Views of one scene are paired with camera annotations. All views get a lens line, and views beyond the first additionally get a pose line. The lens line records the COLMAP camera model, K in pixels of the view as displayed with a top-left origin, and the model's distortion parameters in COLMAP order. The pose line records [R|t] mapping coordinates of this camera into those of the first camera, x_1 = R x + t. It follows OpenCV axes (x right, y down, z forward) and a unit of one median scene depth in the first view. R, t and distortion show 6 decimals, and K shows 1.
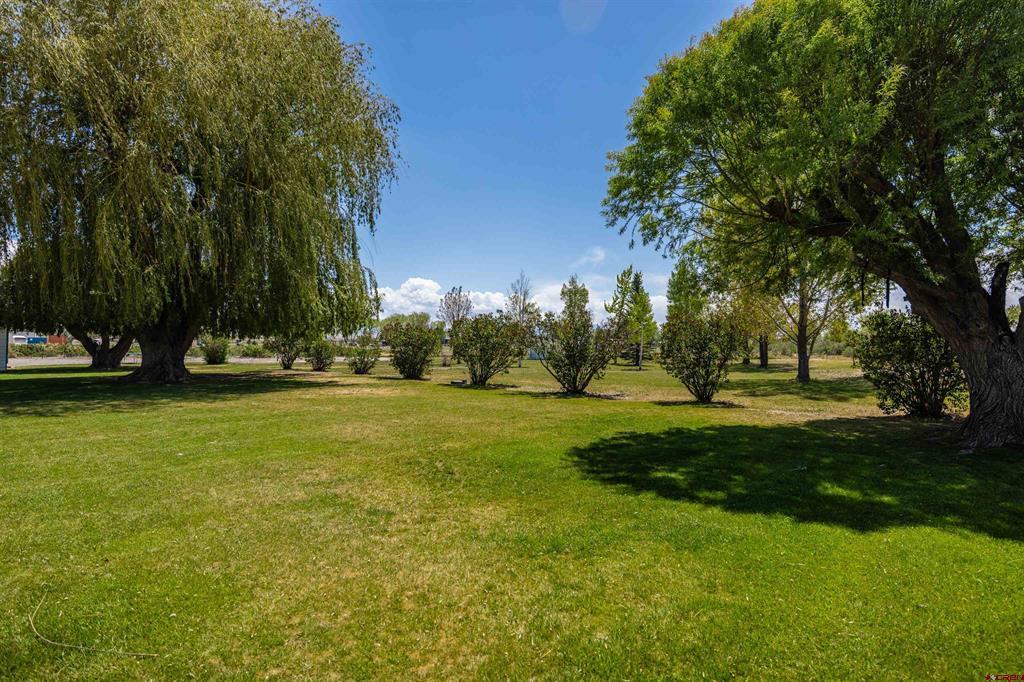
lens RADIAL K [[547.8, 0, 512.0], [0, 547.8, 341.0], [0, 0, 1]] dist [-0.011174, -0.000128]
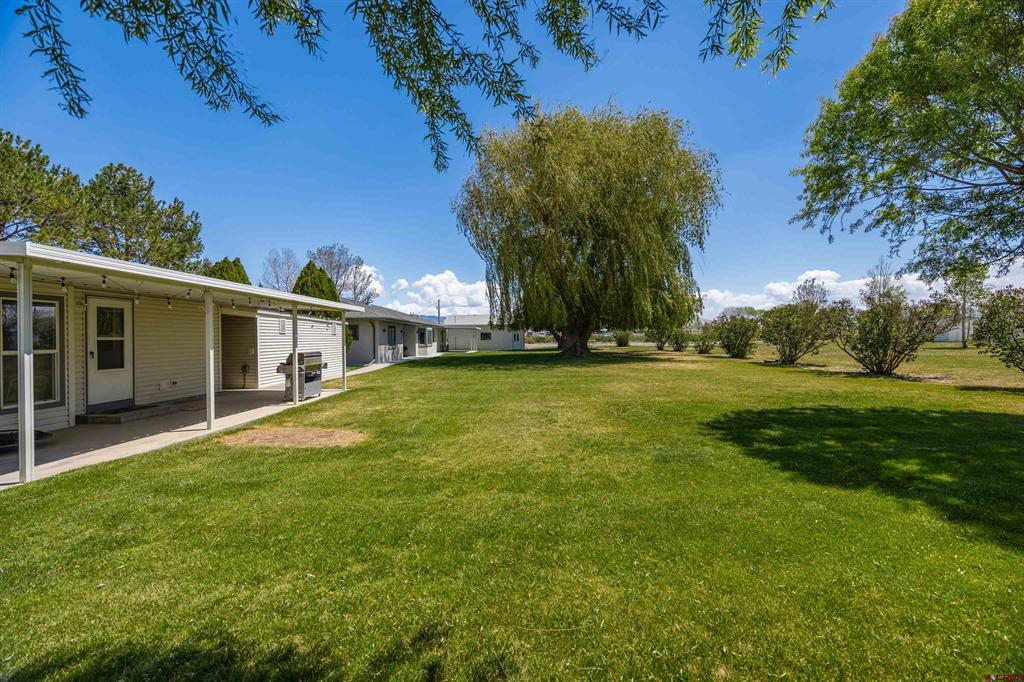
lens RADIAL K [[396.2, 0, 516.0], [0, 396.2, 337.6], [0, 0, 1]] dist [-0.001896, -0.000301]
pose [[0.664113, -0.017846, -0.747419, 0.190439], [0.031987, 0.999478, 0.004557, 0.000097], [0.746948, -0.026934, 0.664337, -0.014035]]
